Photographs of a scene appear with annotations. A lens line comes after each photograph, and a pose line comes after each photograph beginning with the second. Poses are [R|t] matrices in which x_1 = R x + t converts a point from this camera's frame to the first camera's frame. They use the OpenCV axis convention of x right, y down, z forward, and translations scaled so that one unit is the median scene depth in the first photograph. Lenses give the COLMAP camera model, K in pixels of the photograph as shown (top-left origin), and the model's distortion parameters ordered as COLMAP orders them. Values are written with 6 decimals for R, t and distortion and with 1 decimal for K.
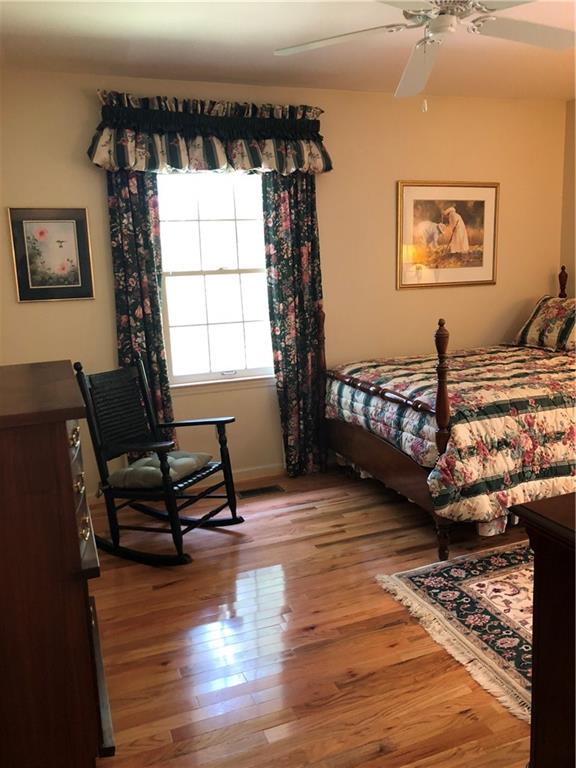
lens RADIAL K [[631.1, 0, 288.3], [0, 631.1, 383.1], [0, 0, 1]] dist [0.026873, -0.021889]
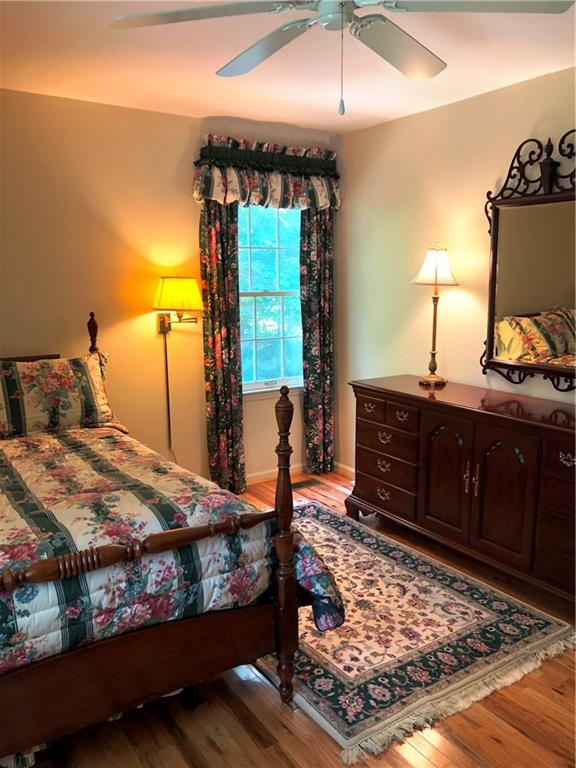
lens RADIAL K [[631.1, 0, 288.6], [0, 631.1, 384.6], [0, 0, 1]] dist [0.026873, -0.021889]
pose [[-0.208571, -0.122096, 0.970356, -0.479409], [0.217773, 0.961469, 0.167786, -0.224079], [-0.953453, 0.246312, -0.173945, 1.116039]]
